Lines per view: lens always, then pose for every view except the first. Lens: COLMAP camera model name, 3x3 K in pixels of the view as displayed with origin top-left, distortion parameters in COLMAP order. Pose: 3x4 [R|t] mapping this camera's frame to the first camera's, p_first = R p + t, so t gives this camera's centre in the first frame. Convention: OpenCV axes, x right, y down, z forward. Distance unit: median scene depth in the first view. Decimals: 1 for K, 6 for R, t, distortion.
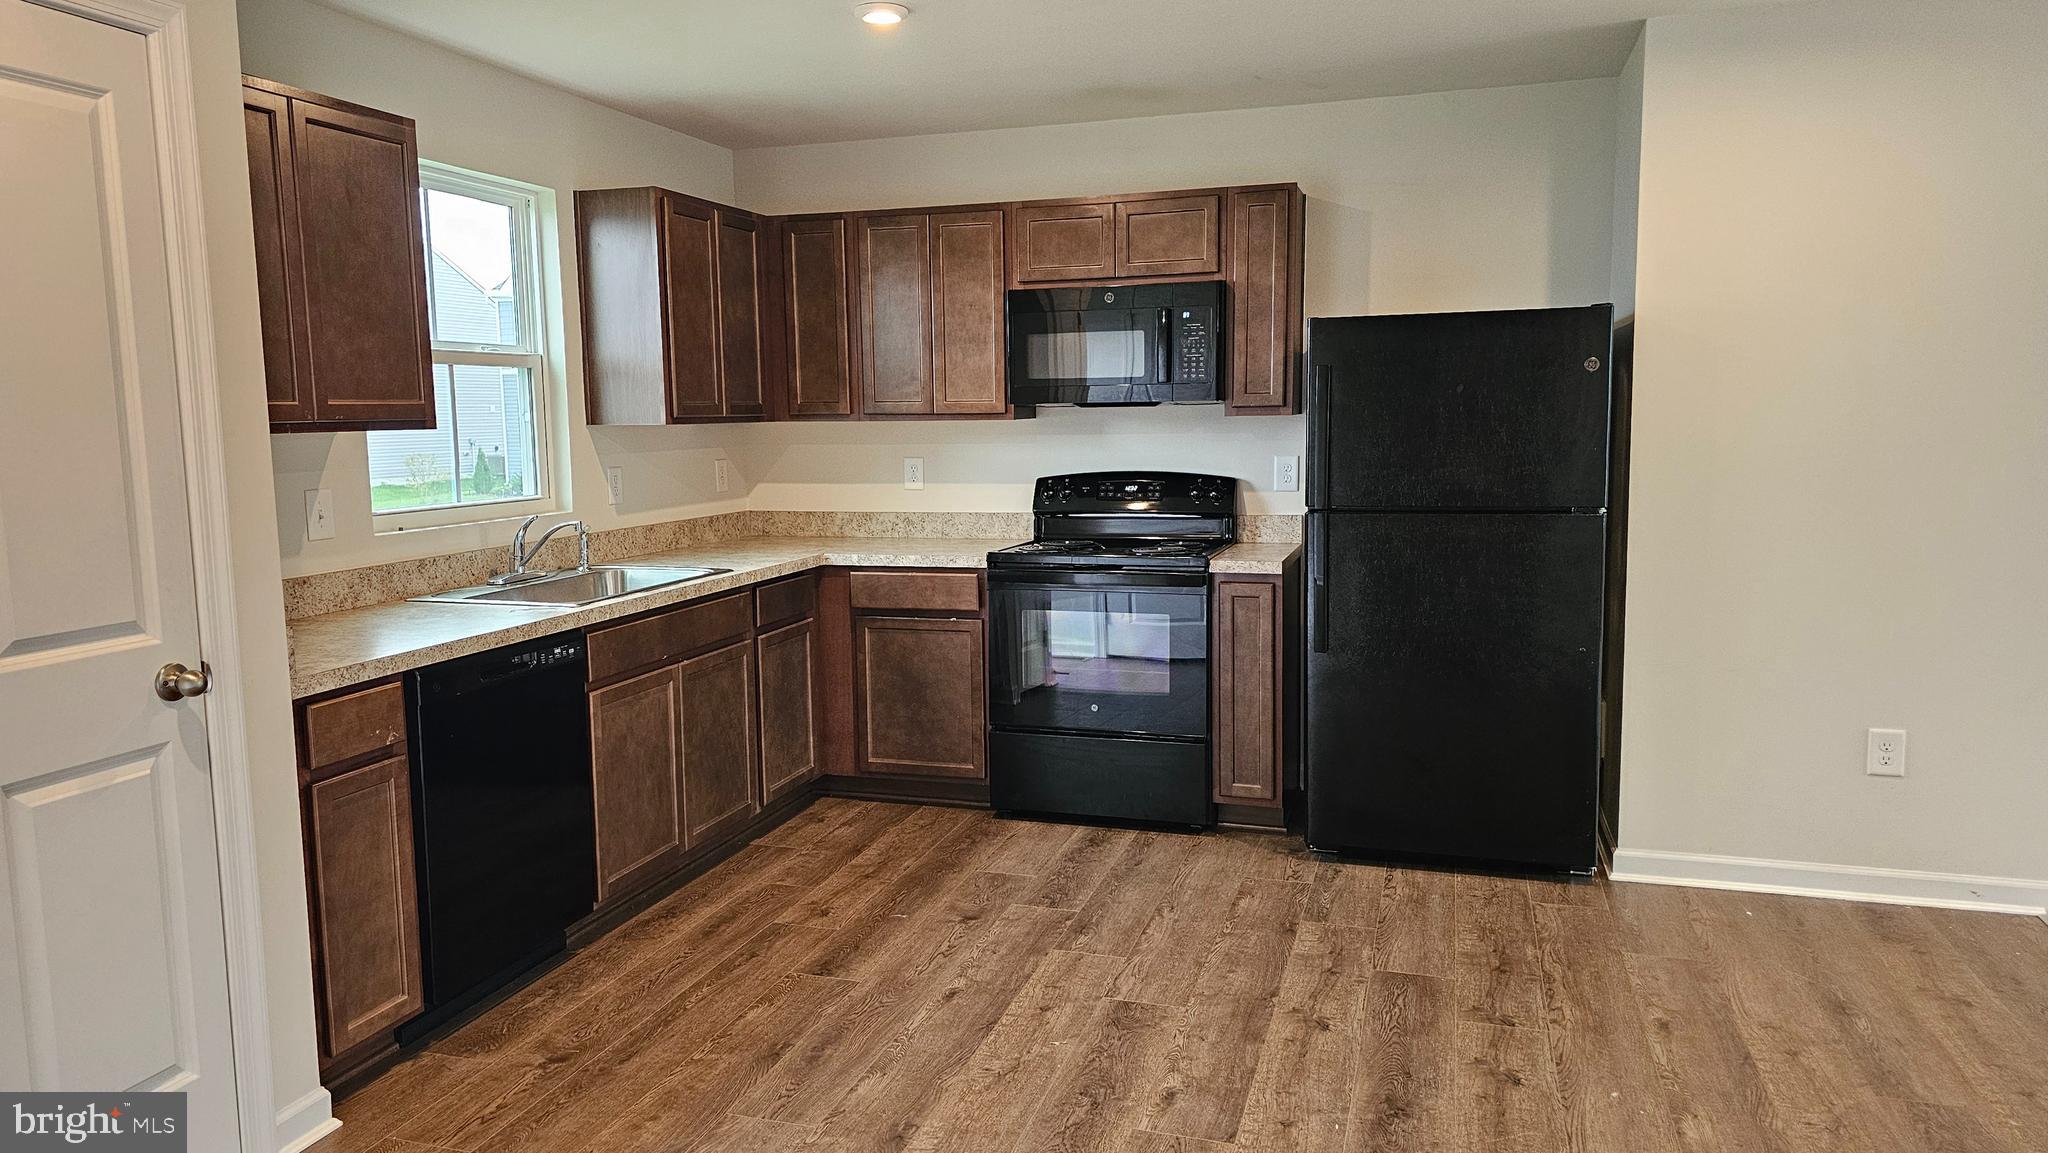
lens RADIAL K [[1363.3, 0, 984.9], [0, 1363.3, 567.7], [0, 0, 1]] dist [0.065864, -0.074885]
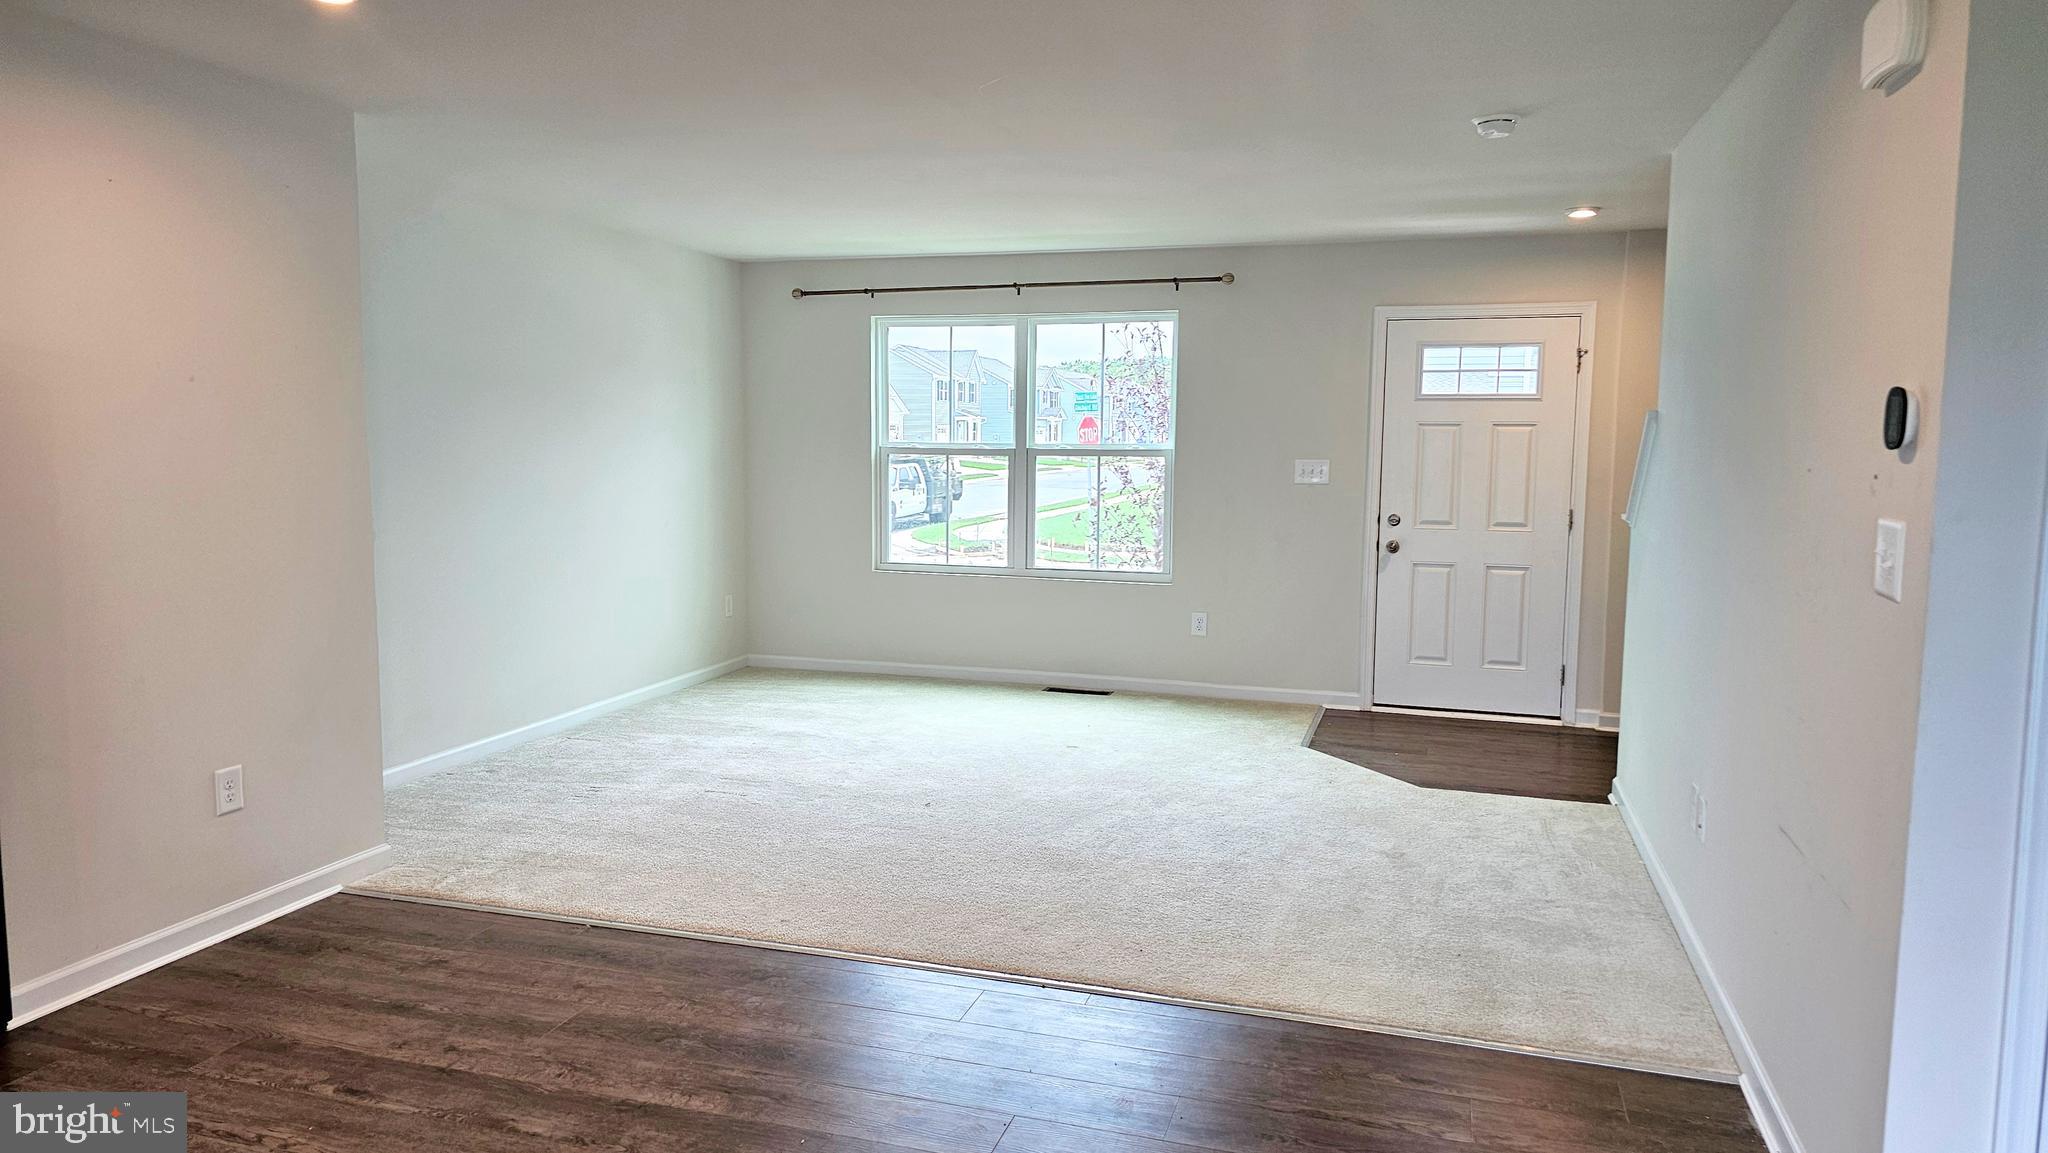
lens RADIAL K [[1363.3, 0, 984.9], [0, 1363.3, 567.7], [0, 0, 1]] dist [0.065864, -0.074885]
pose [[-0.007092, -0.083442, 0.996487, -0.453018], [0.106299, 0.990803, 0.083723, -0.070957], [-0.994309, 0.106519, 0.001843, 0.501621]]
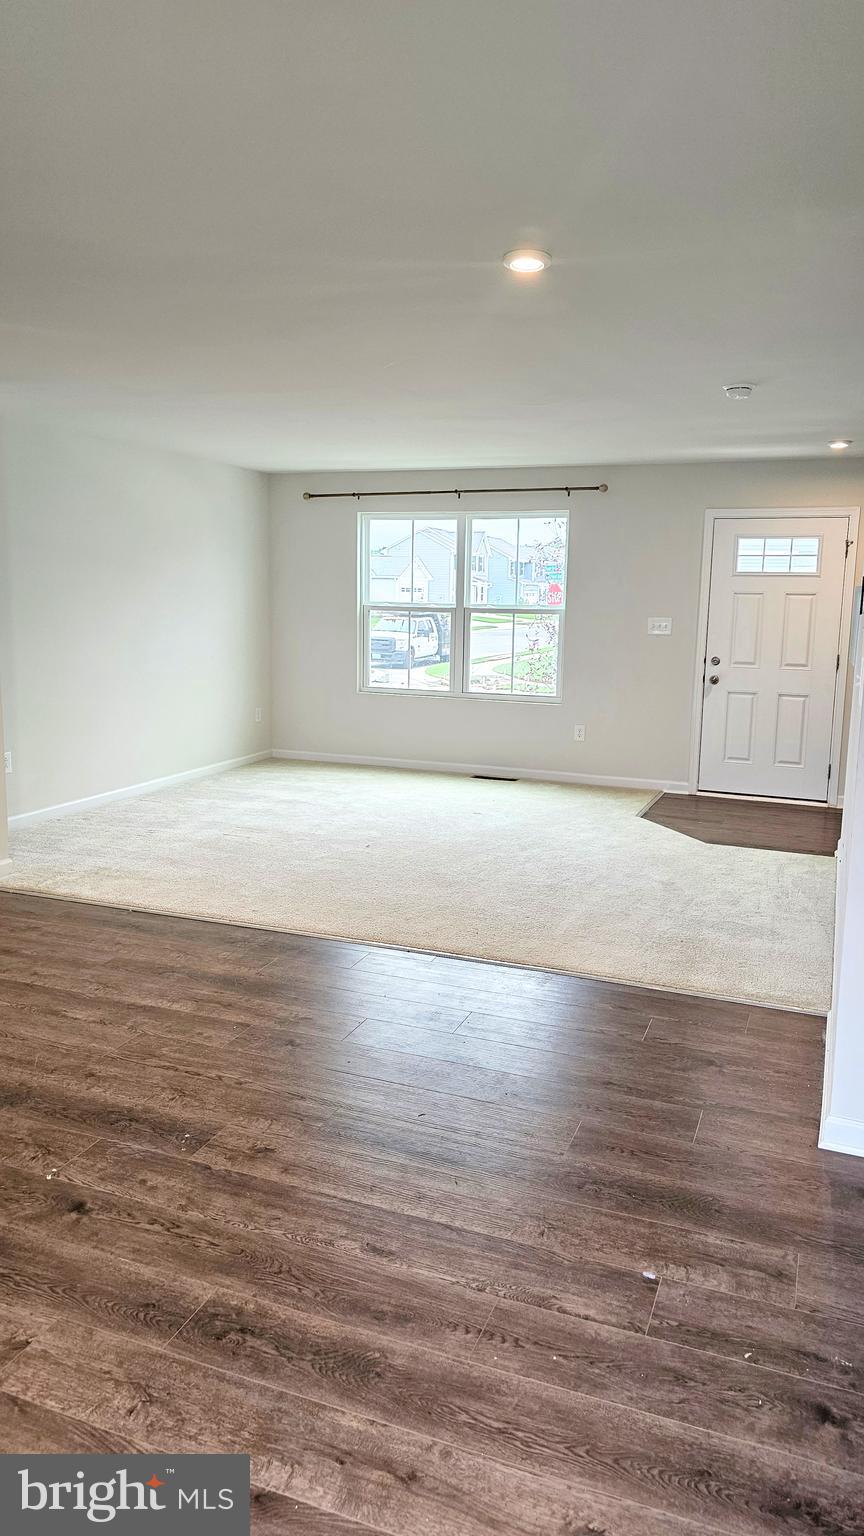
lens RADIAL K [[1022.5, 0, 432.6], [0, 1022.5, 743.7], [0, 0, 1]] dist [0.065864, -0.074885]
pose [[0.049740, -0.128683, 0.990438, -0.636685], [0.094771, 0.987799, 0.123581, -0.056630], [-0.994256, 0.087717, 0.061329, 0.355322]]
